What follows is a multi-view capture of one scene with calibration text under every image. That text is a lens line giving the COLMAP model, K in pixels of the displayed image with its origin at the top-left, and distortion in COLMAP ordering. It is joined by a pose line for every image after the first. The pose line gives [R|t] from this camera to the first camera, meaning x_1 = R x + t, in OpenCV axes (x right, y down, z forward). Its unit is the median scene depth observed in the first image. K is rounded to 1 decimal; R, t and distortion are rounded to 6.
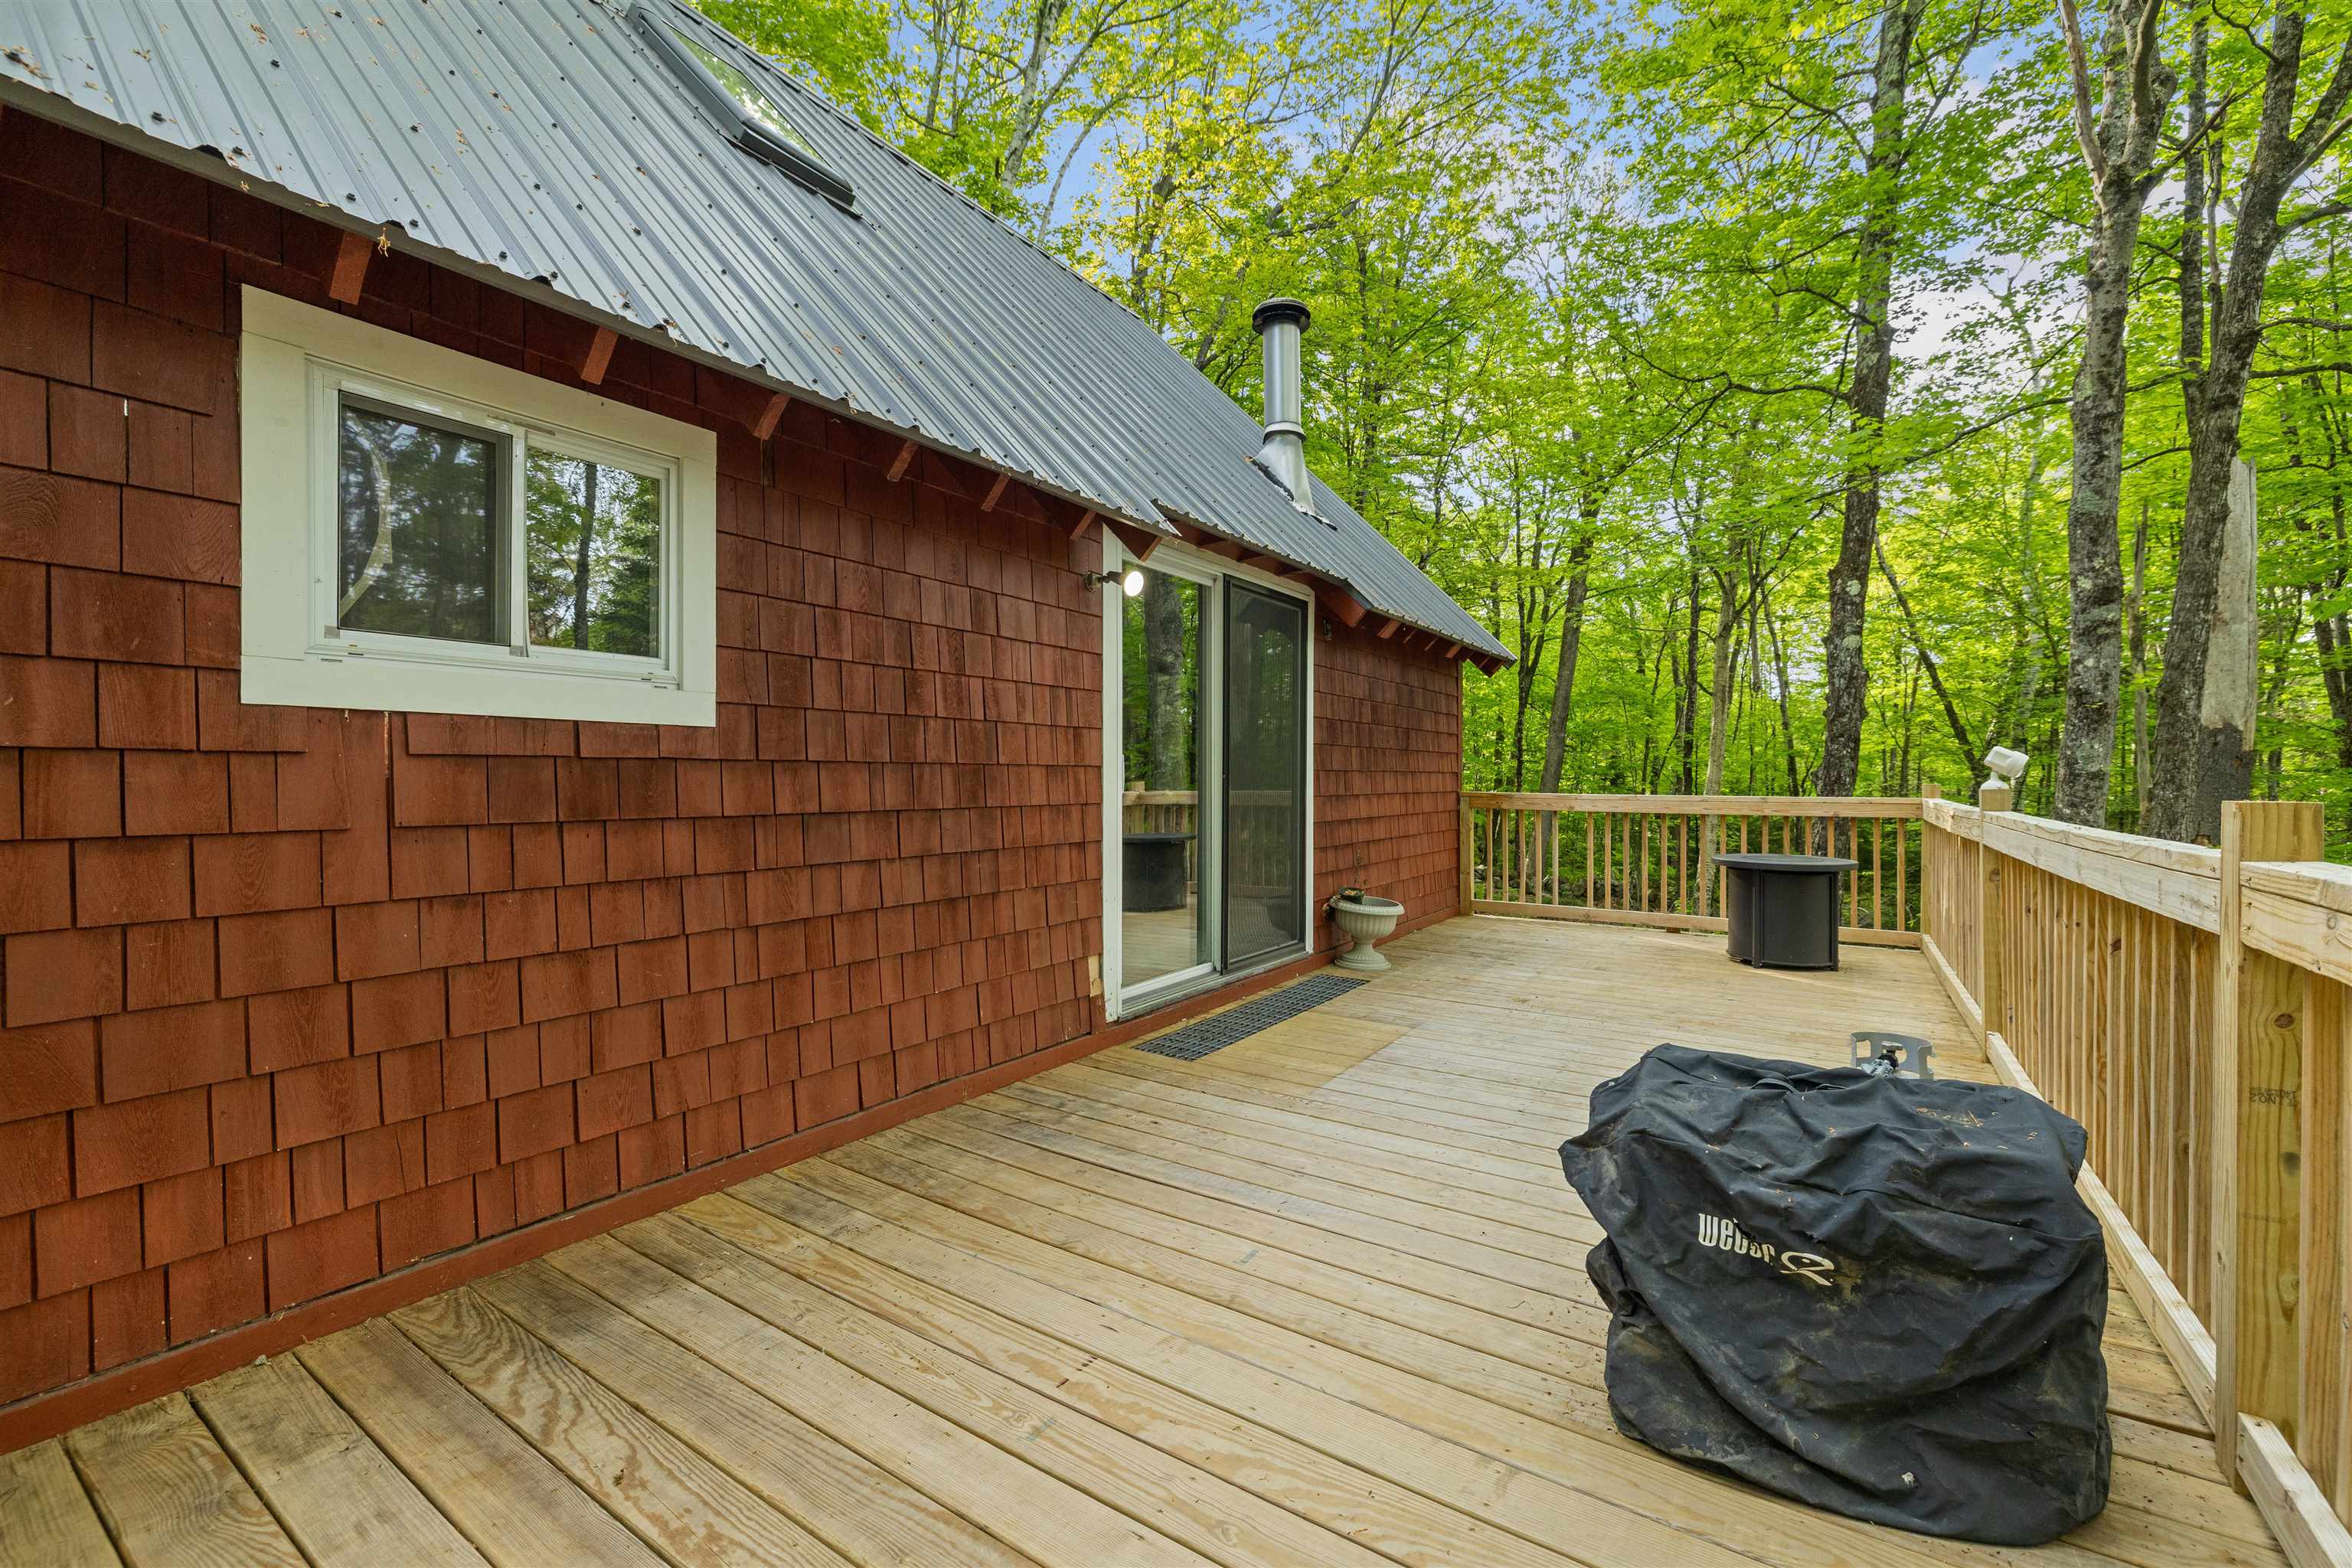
lens RADIAL K [[983.9, 0, 1177.8], [0, 983.9, 785.7], [0, 0, 1]] dist [0.000143, -0.000001]
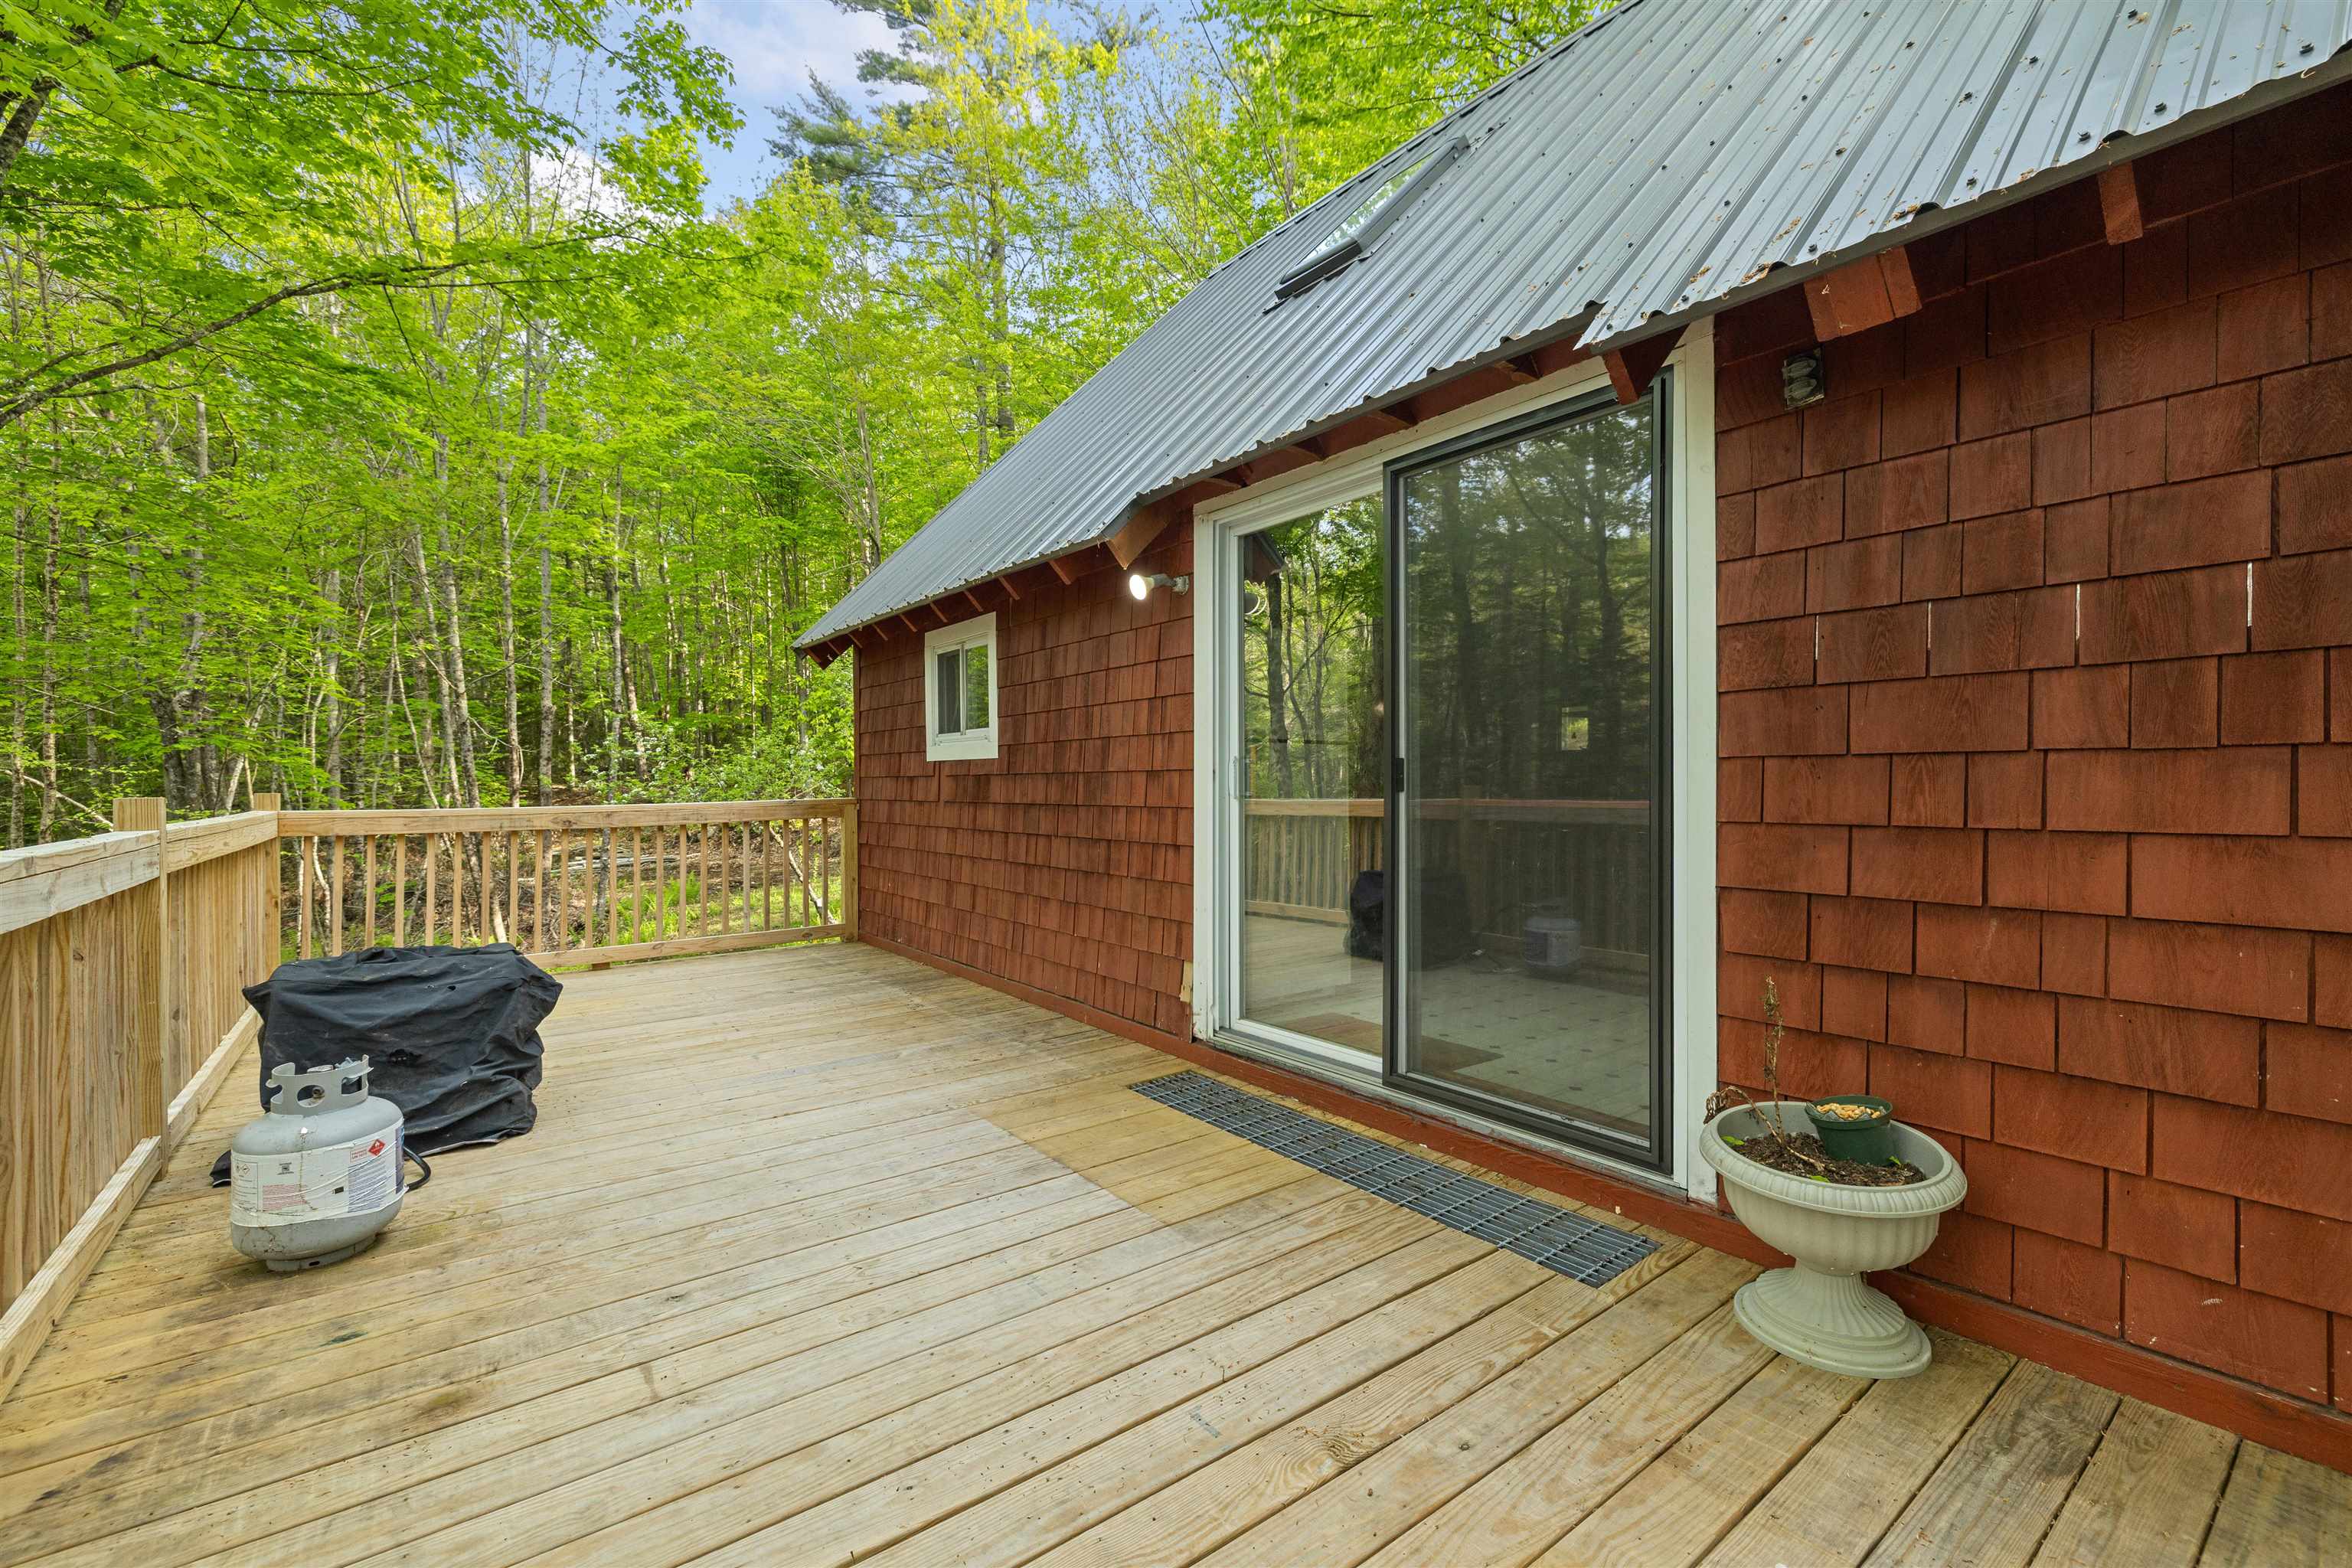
lens RADIAL K [[983.9, 0, 1177.8], [0, 983.9, 785.7], [0, 0, 1]] dist [0.000143, -0.000001]
pose [[-0.333726, 0.002115, -0.942668, 0.979772], [-0.002333, 0.999993, 0.003069, -0.008005], [0.942667, 0.003223, -0.333718, 1.522956]]
